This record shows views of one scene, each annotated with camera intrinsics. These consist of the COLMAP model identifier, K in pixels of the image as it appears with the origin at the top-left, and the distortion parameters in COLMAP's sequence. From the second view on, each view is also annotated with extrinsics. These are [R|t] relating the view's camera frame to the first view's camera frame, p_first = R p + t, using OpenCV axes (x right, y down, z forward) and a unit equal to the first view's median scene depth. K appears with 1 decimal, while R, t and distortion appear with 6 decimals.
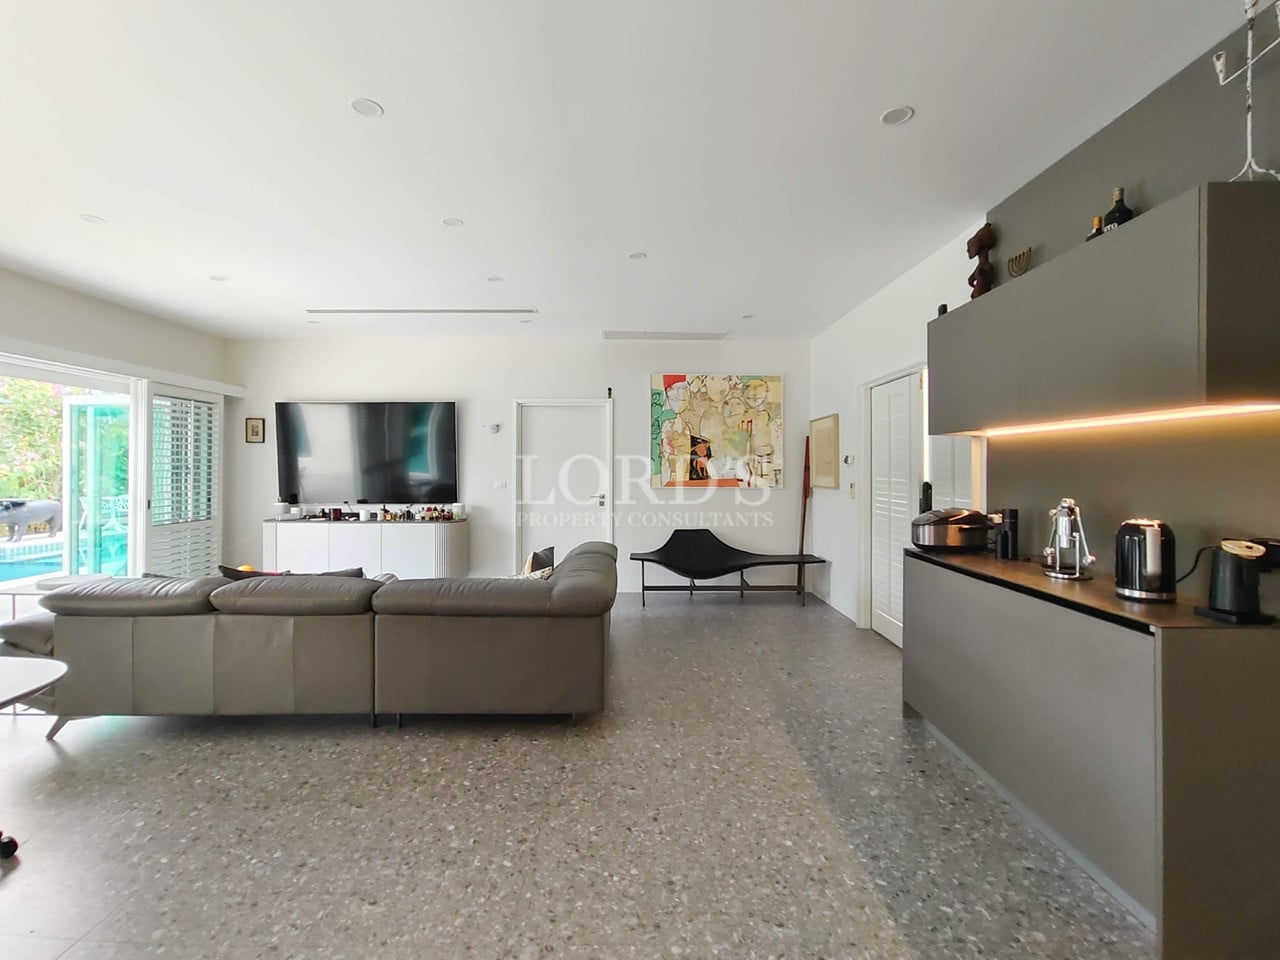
lens RADIAL K [[603.3, 0, 637.6], [0, 603.3, 471.8], [0, 0, 1]] dist [-0.001497, 0.003096]
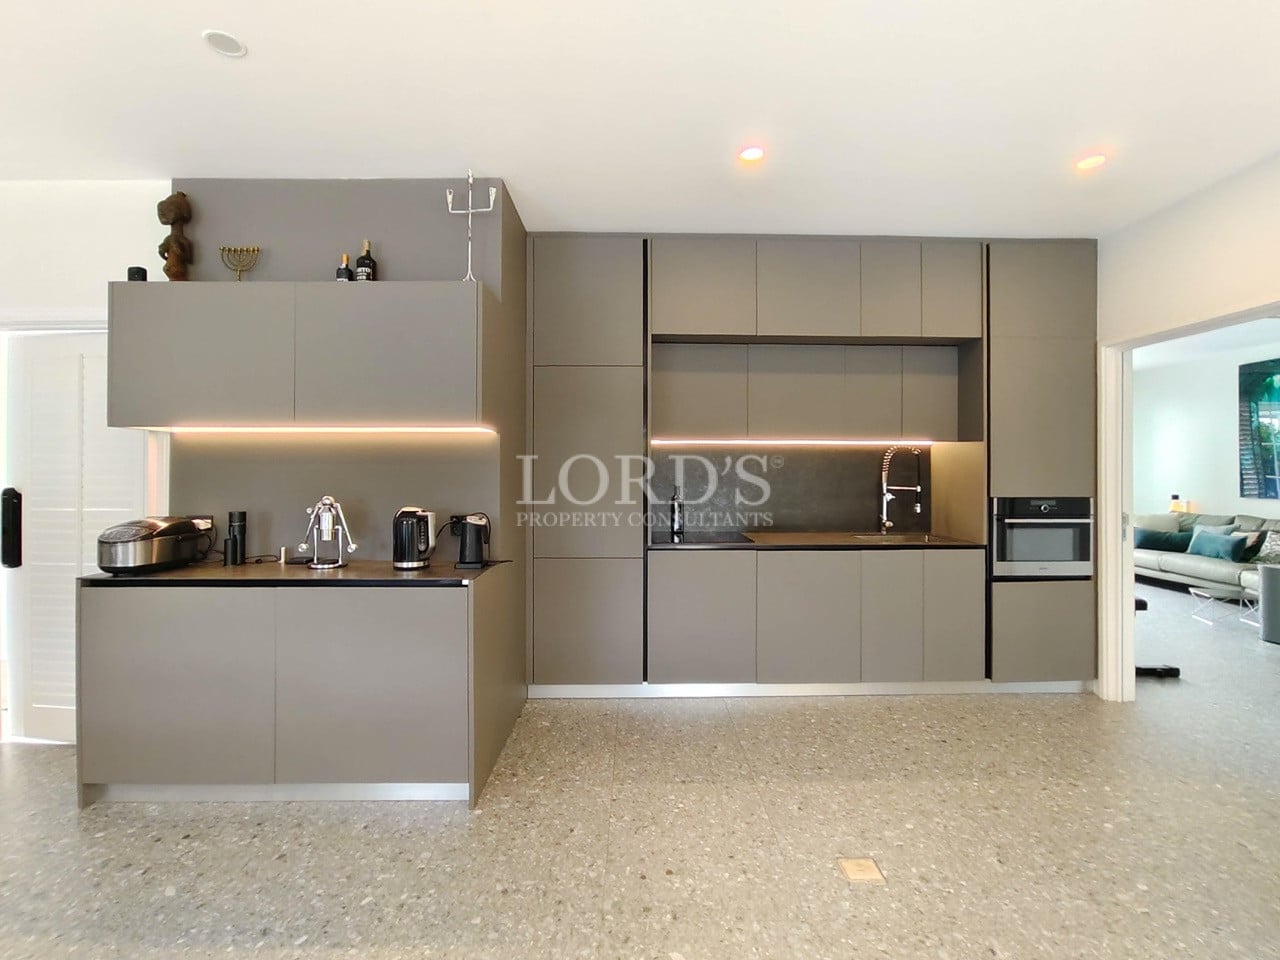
lens RADIAL K [[603.3, 0, 638.4], [0, 603.3, 474.5], [0, 0, 1]] dist [-0.001497, 0.003096]
pose [[-0.027833, -0.003090, 0.999608, -0.423723], [0.006544, 0.999973, 0.003273, 0.004394], [-0.999591, 0.006633, -0.027812, 0.462809]]
